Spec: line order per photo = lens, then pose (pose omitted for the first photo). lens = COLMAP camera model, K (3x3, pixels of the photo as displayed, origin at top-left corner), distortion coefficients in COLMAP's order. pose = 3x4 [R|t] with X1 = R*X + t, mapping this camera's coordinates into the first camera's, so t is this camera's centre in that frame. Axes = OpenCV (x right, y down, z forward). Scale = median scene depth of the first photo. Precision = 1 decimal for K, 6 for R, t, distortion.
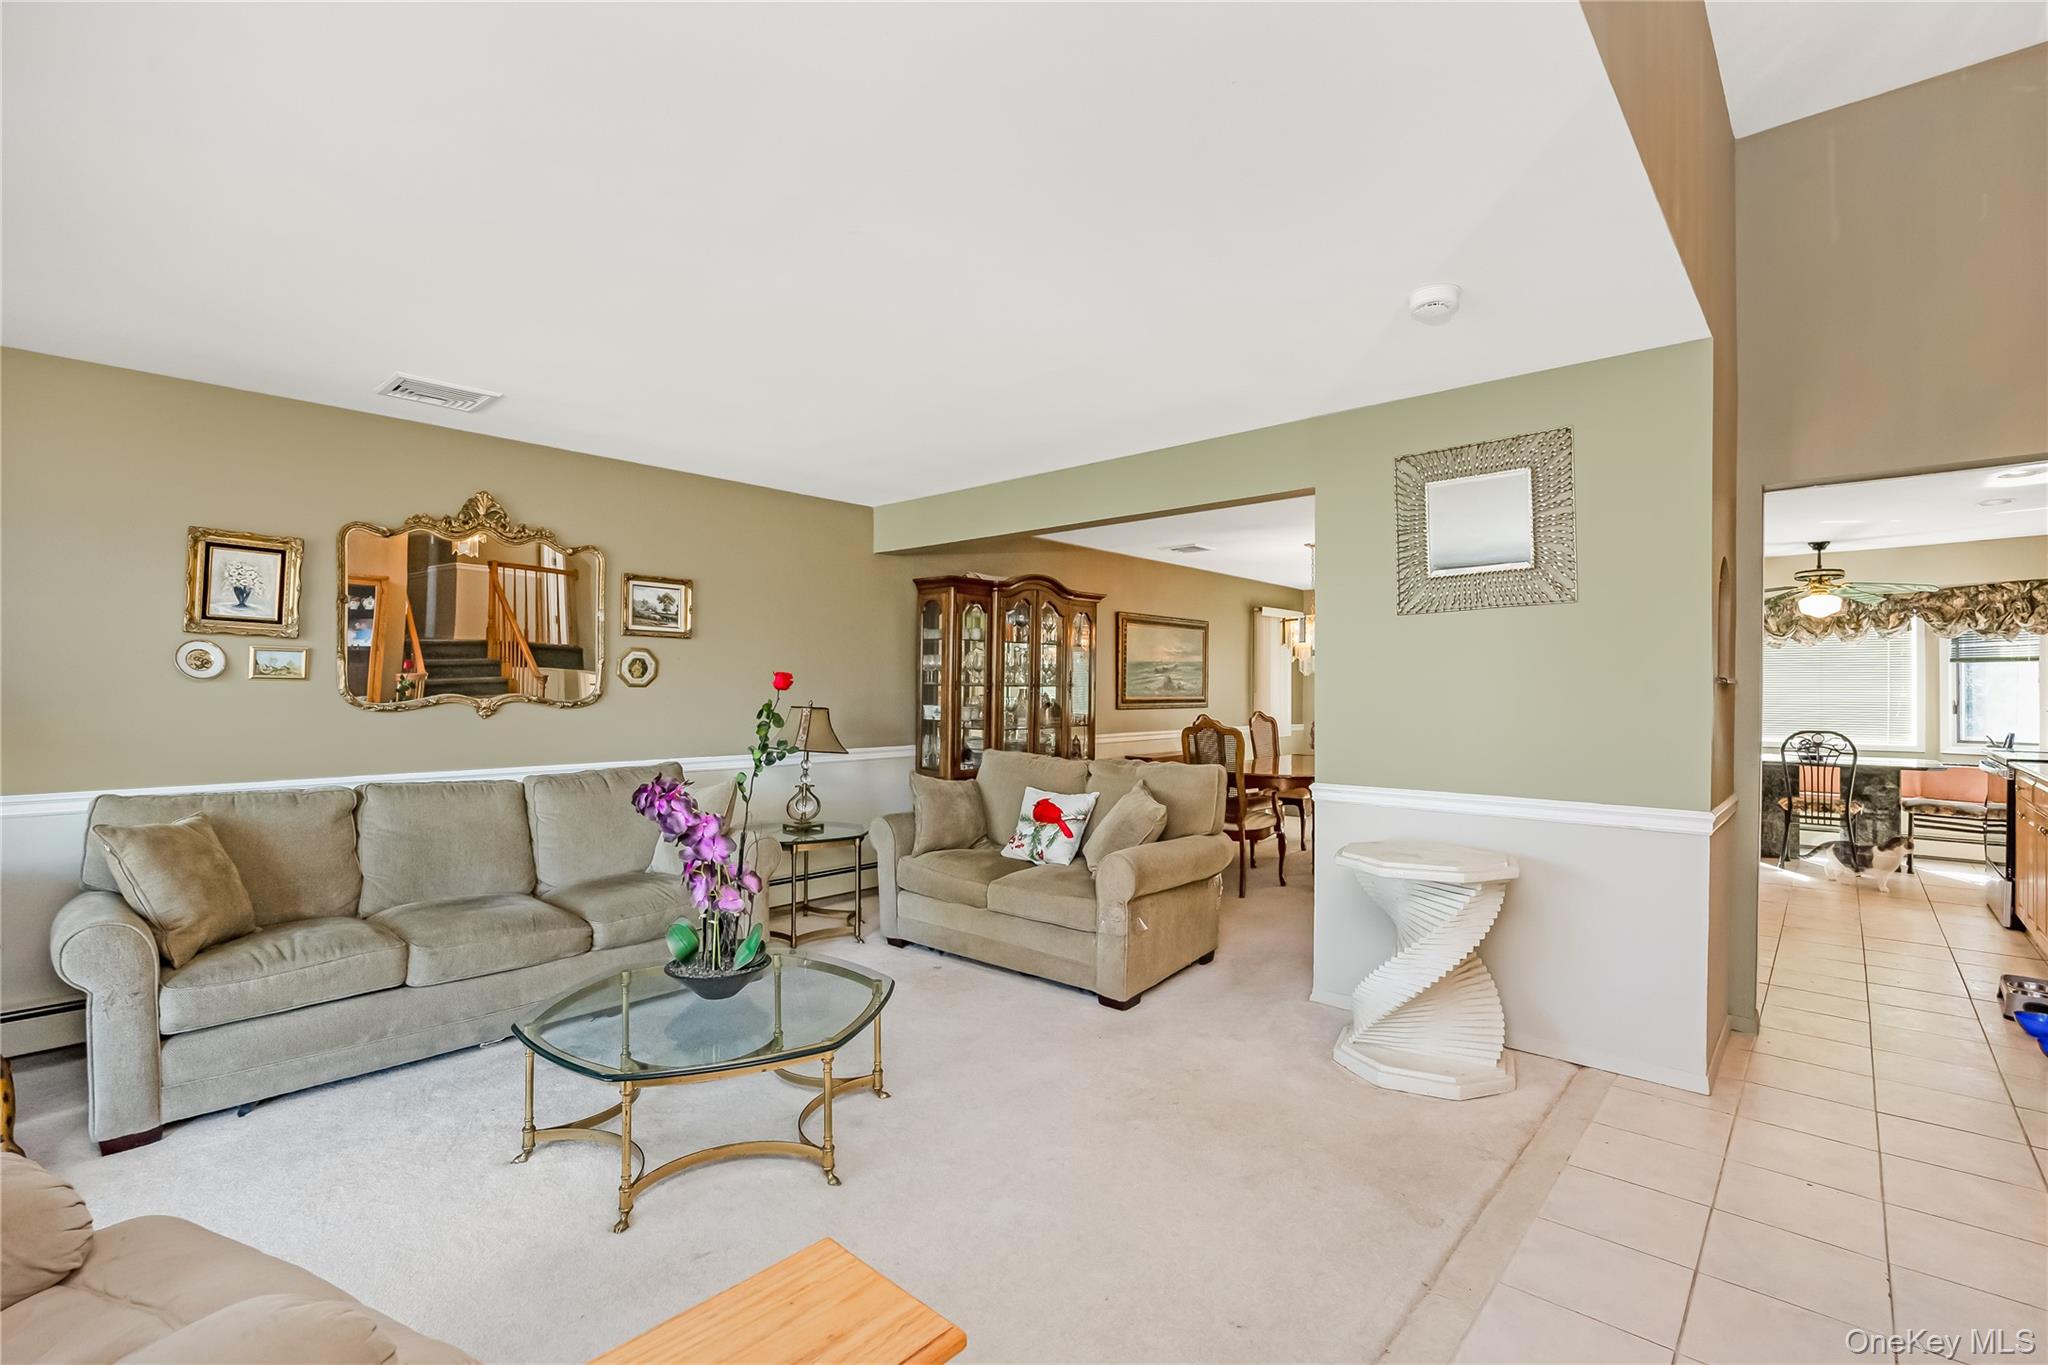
lens RADIAL K [[896.0, 0, 994.1], [0, 896.0, 686.7], [0, 0, 1]] dist [-0.019518, 0.000156]
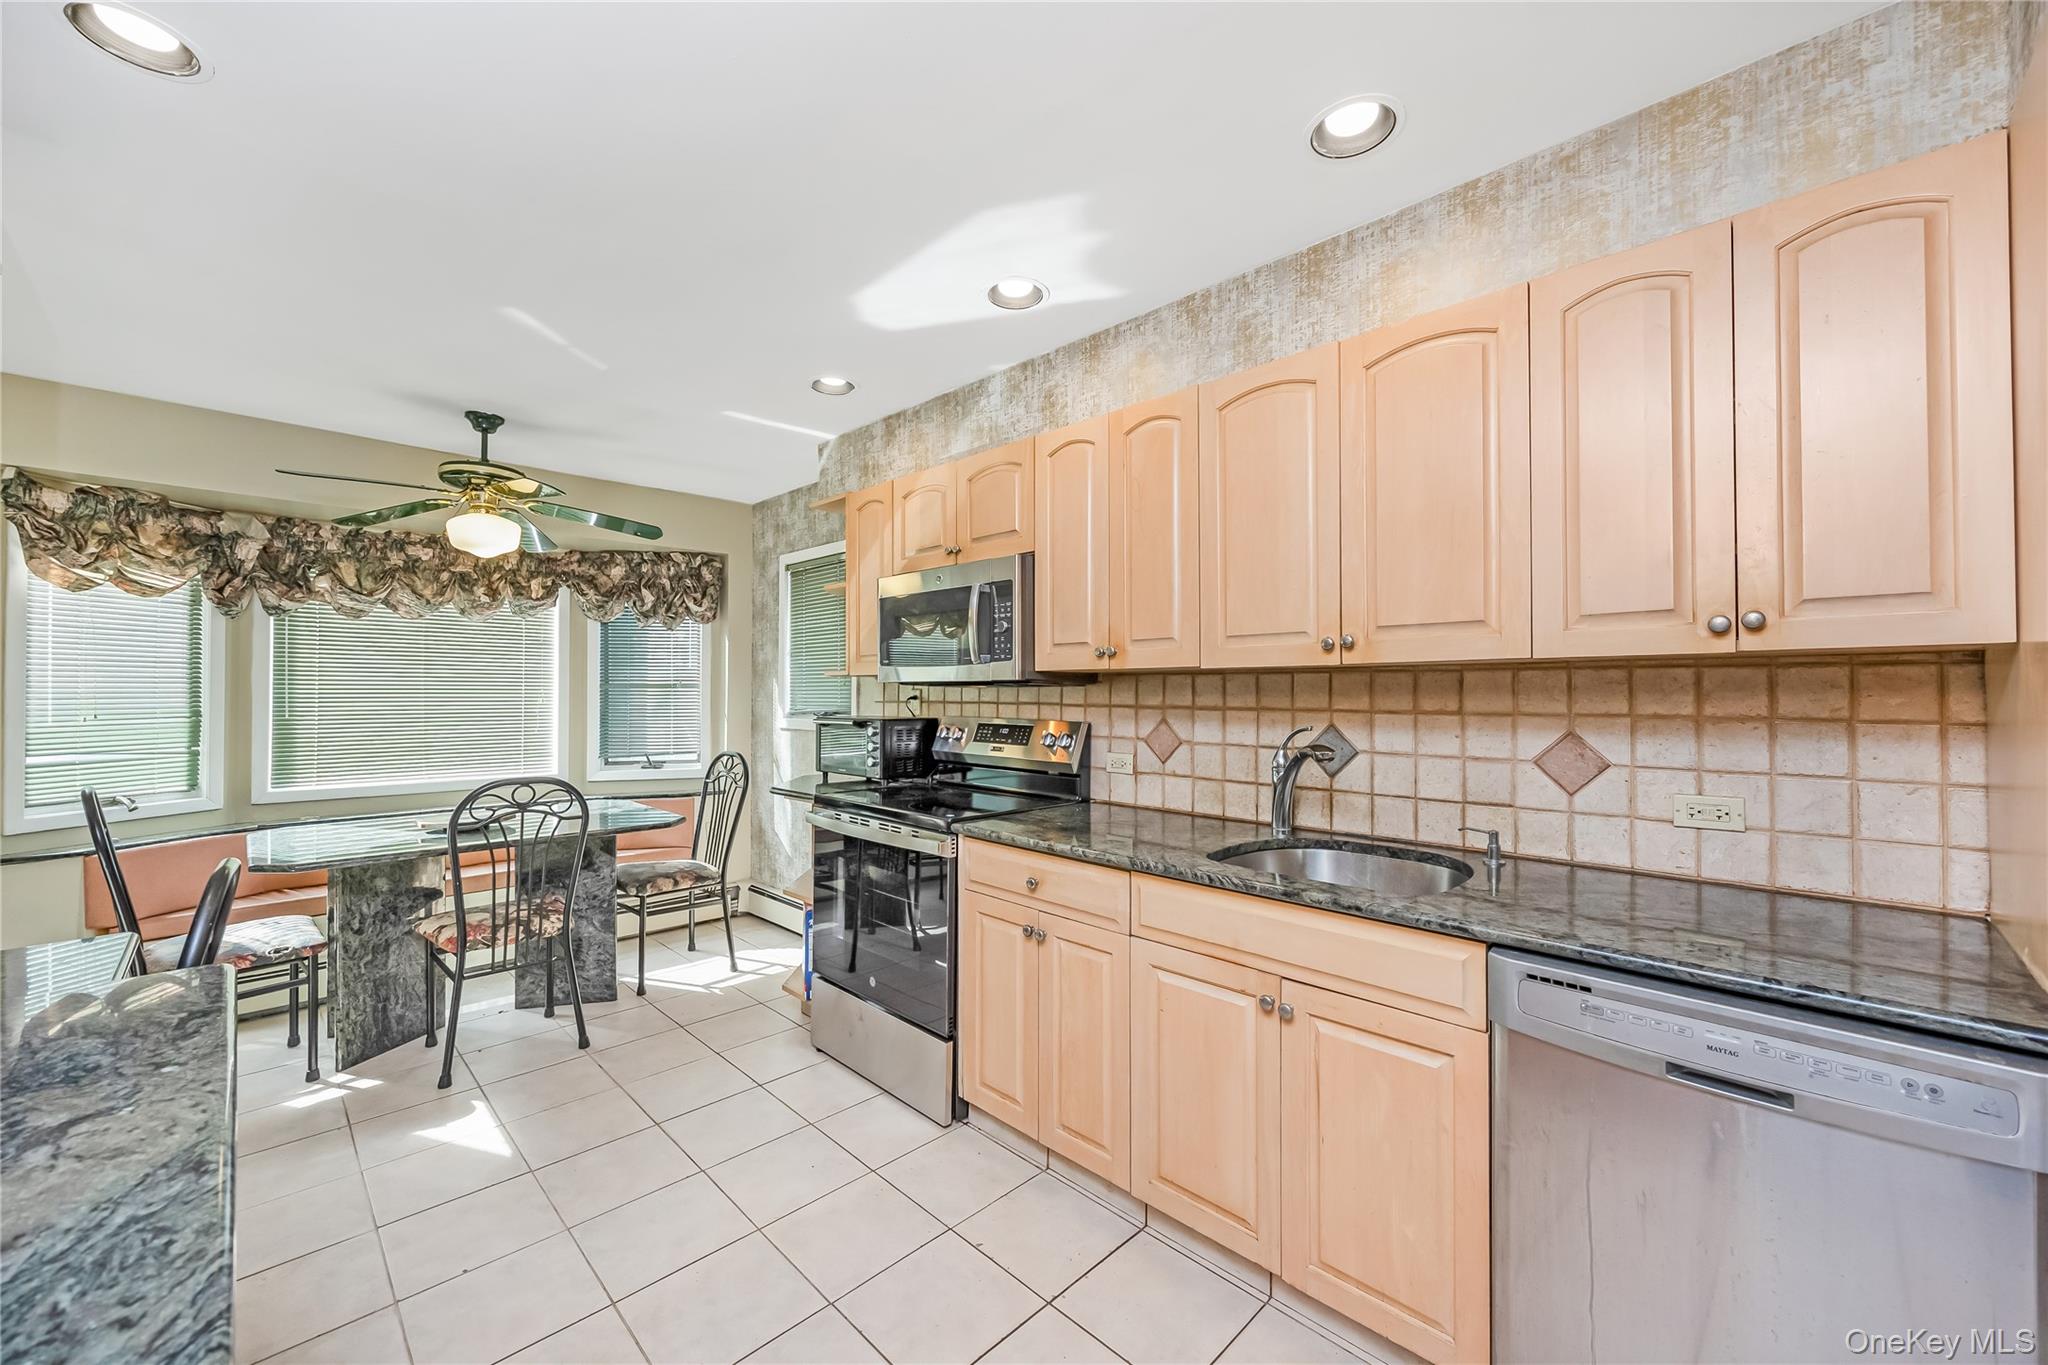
lens RADIAL K [[779.6, 0, 1036.8], [0, 779.6, 690.2], [0, 0, 1]] dist [-0.001362, 0.000142]
pose [[0.009852, 0.000809, 0.999951, 0.465130], [-0.003901, 0.999992, -0.000770, 0.000766], [-0.999944, -0.003893, 0.009855, 0.653852]]
